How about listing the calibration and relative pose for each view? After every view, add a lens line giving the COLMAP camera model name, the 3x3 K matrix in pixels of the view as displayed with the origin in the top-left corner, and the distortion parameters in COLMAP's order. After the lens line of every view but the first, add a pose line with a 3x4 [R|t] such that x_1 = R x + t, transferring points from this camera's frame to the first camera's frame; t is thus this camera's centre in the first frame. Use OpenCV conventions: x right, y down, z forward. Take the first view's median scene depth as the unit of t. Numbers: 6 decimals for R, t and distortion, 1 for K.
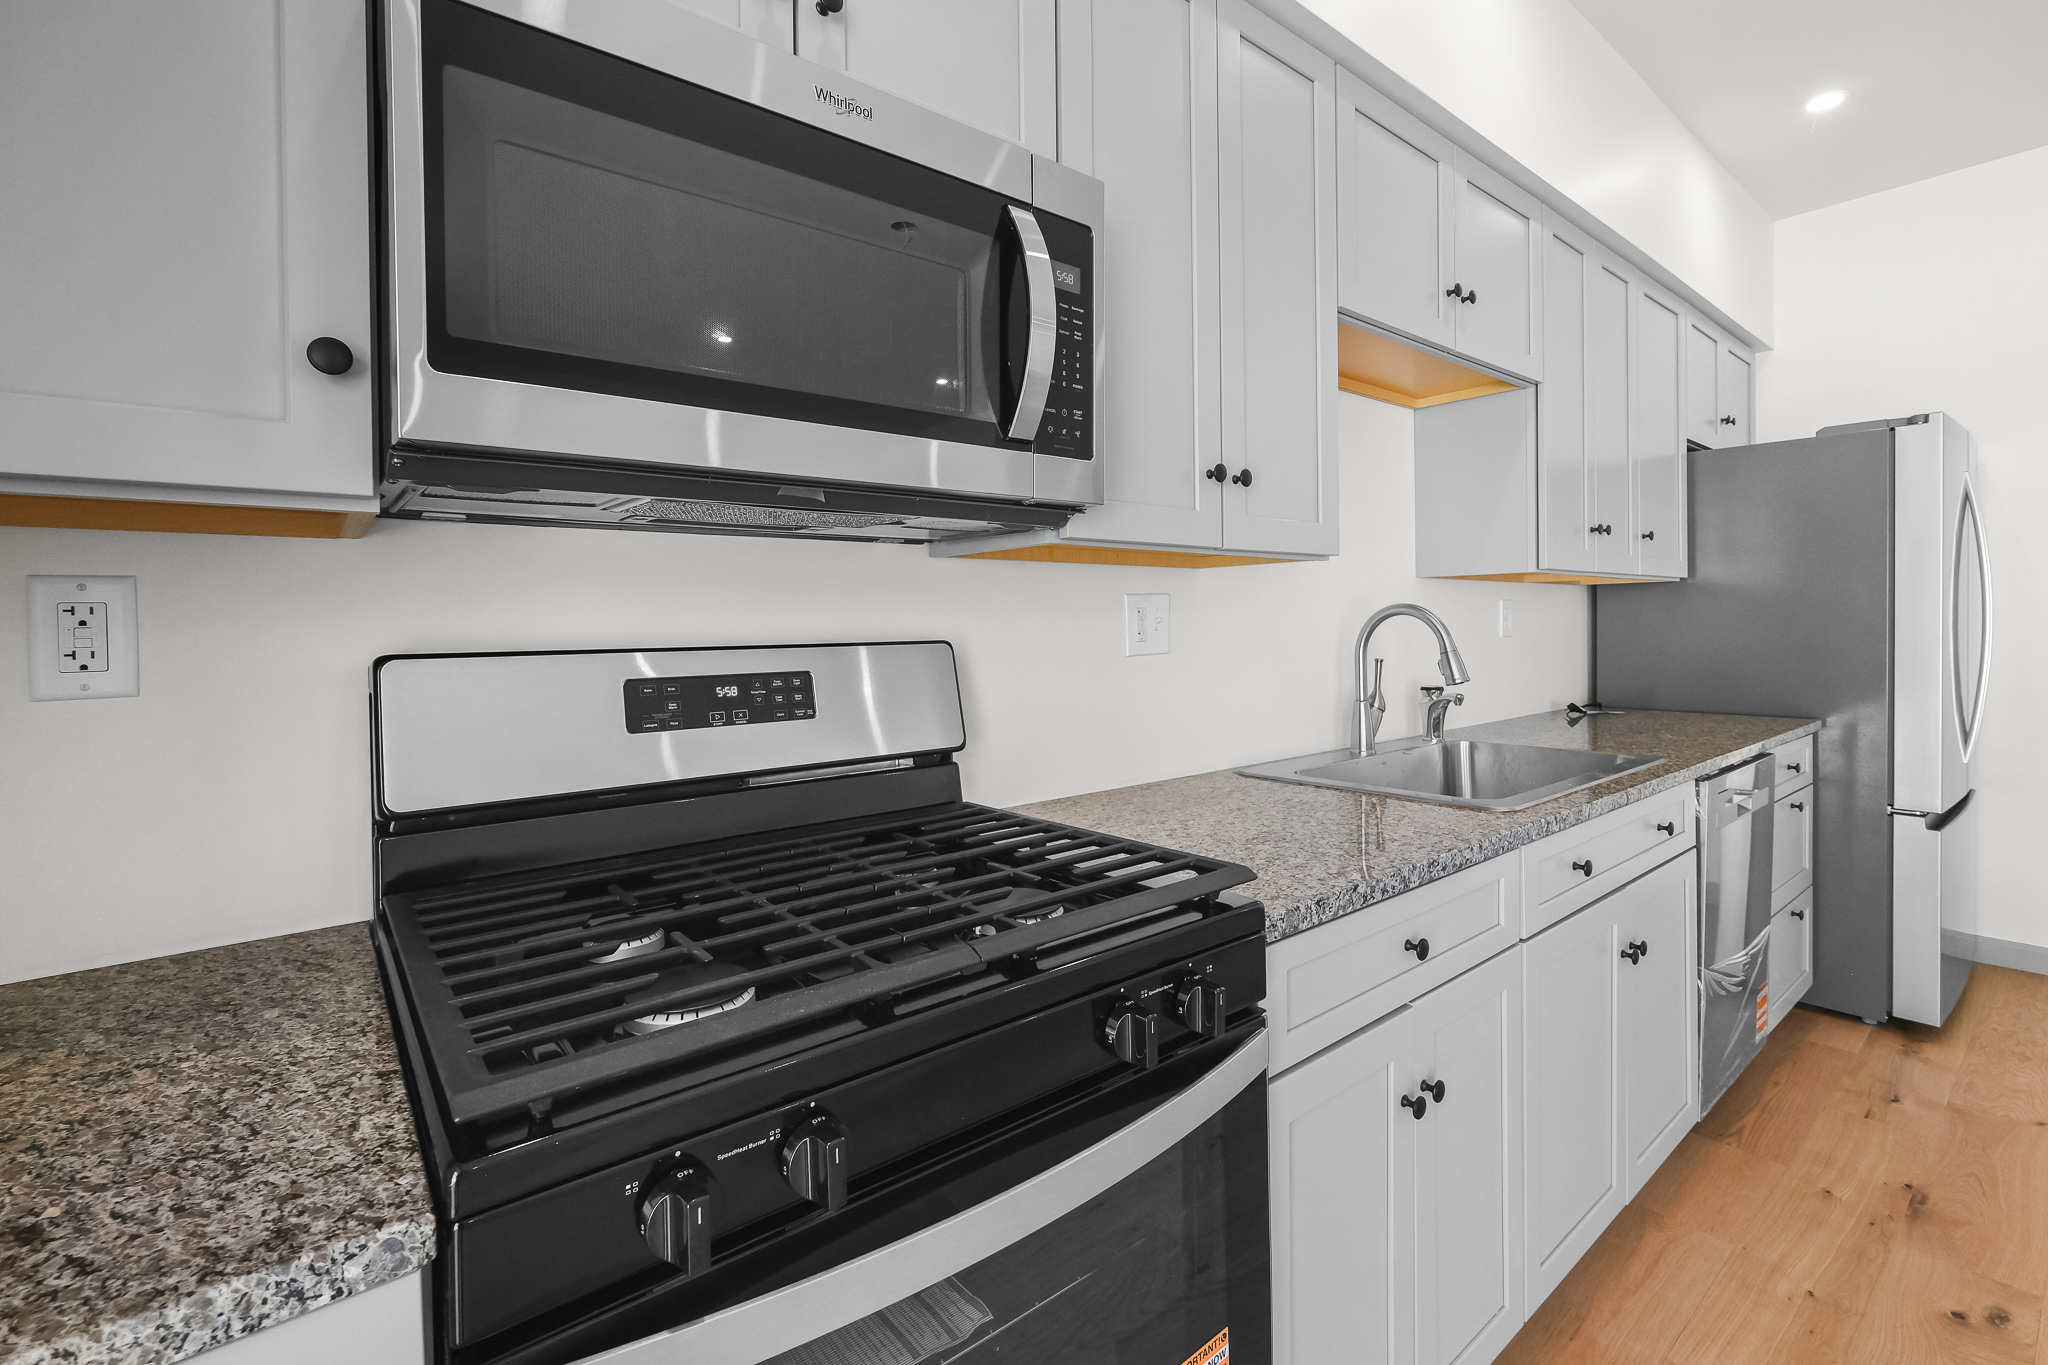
lens RADIAL K [[921.7, 0, 1023.9], [0, 921.7, 622.5], [0, 0, 1]] dist [-0.004194, 0.001198]
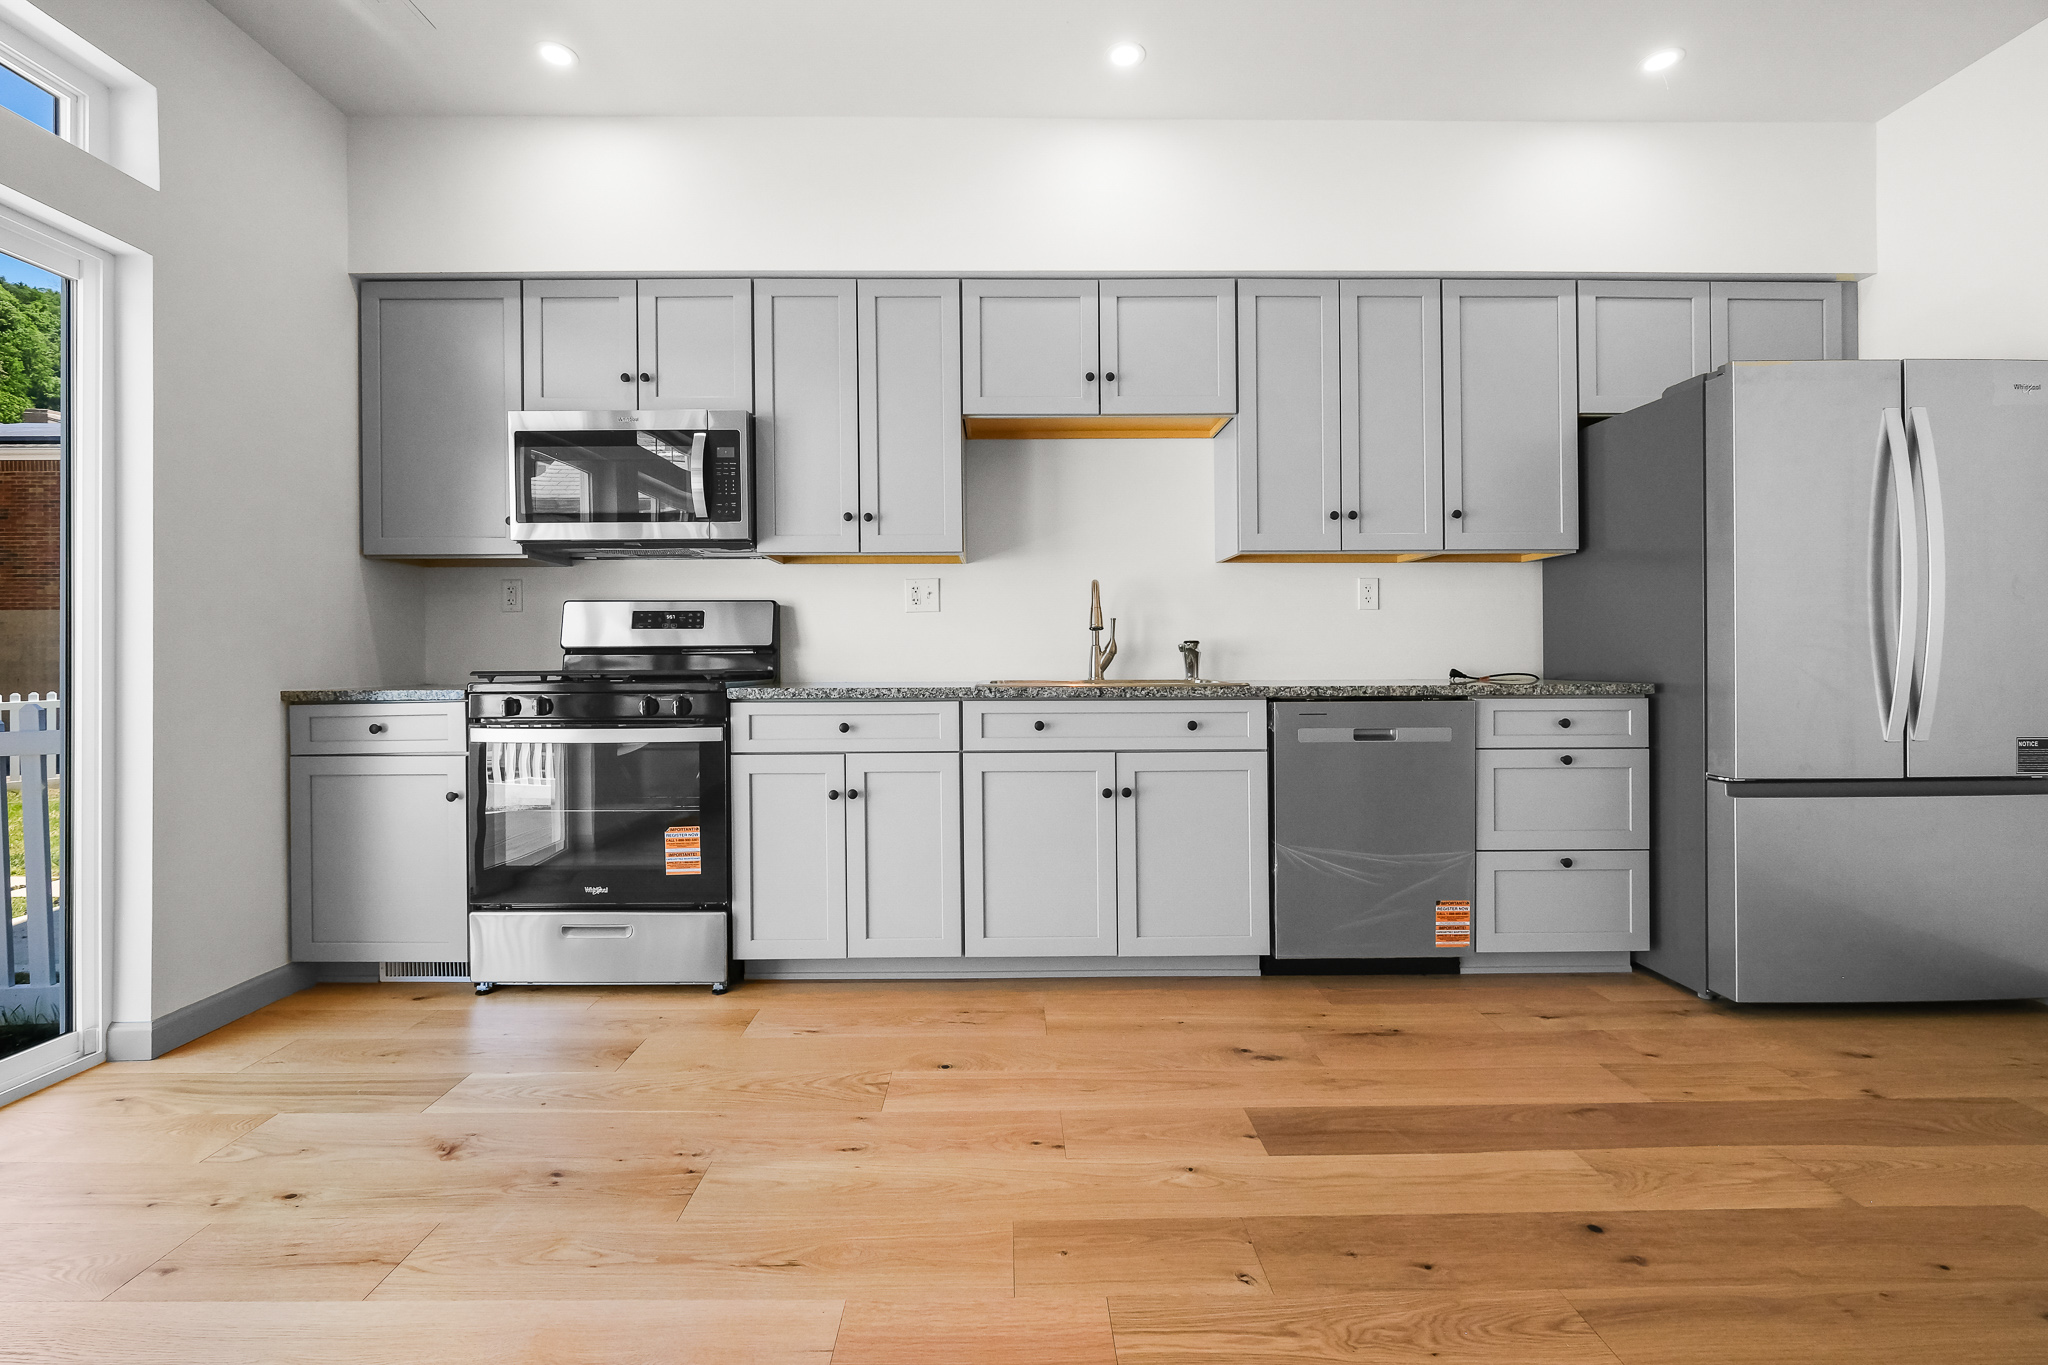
lens RADIAL K [[894.1, 0, 1009.9], [0, 894.1, 653.8], [0, 0, 1]] dist [-0.002383, -0.000166]
pose [[0.774365, 0.002544, -0.632734, 2.042702], [-0.005571, 0.999981, -0.002798, 0.177541], [0.632714, 0.005692, 0.774365, -0.402232]]
